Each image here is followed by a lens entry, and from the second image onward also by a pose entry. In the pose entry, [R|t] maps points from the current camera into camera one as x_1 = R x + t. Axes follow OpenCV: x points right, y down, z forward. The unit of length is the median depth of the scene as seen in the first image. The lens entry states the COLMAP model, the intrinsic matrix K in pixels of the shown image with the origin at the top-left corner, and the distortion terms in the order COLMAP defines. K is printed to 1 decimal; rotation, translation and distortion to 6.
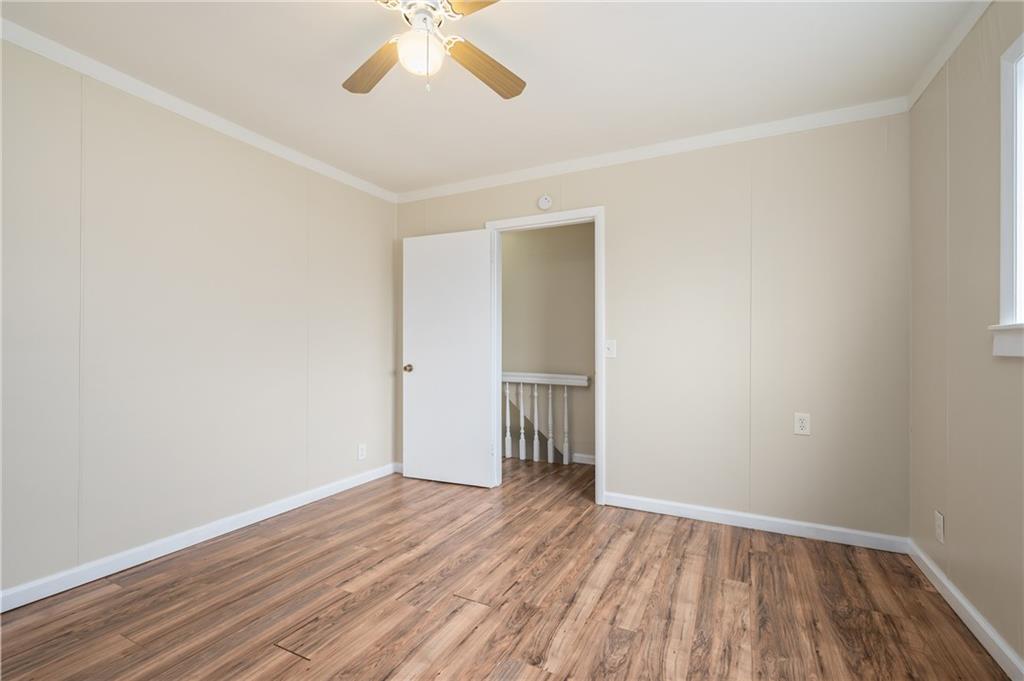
lens RADIAL K [[458.3, 0, 512.9], [0, 458.3, 344.7], [0, 0, 1]] dist [0.002053, -0.001087]
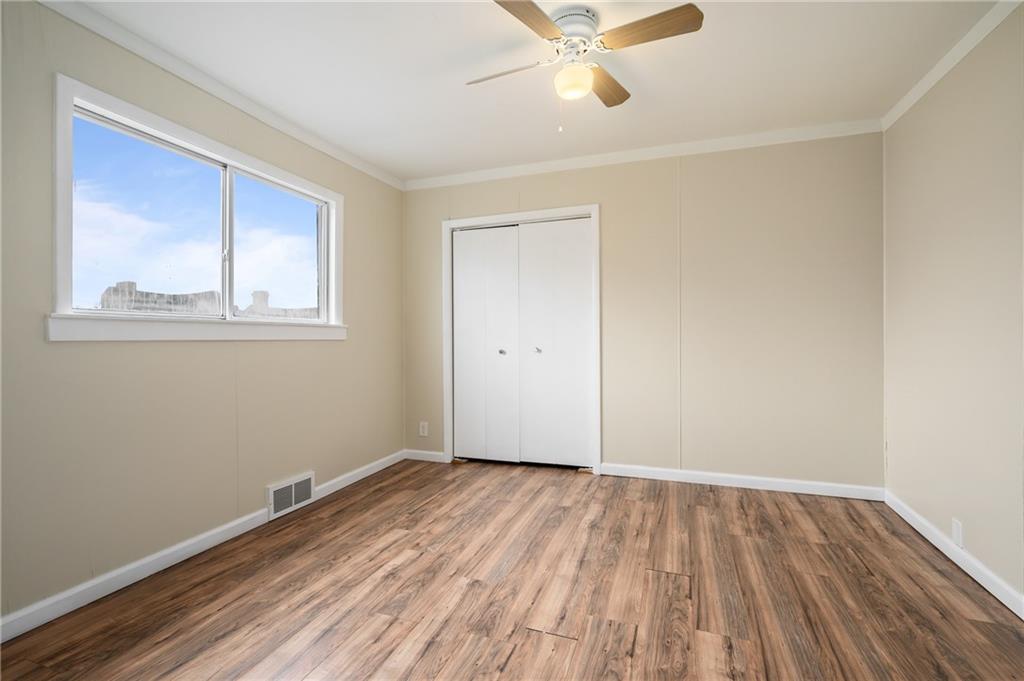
lens RADIAL K [[458.3, 0, 511.4], [0, 458.3, 337.3], [0, 0, 1]] dist [0.002053, -0.001087]
pose [[-0.993430, 0.001550, -0.114427, 0.082668], [0.002509, 0.999963, -0.008231, 0.022625], [0.114410, -0.008464, -0.993398, 1.958364]]
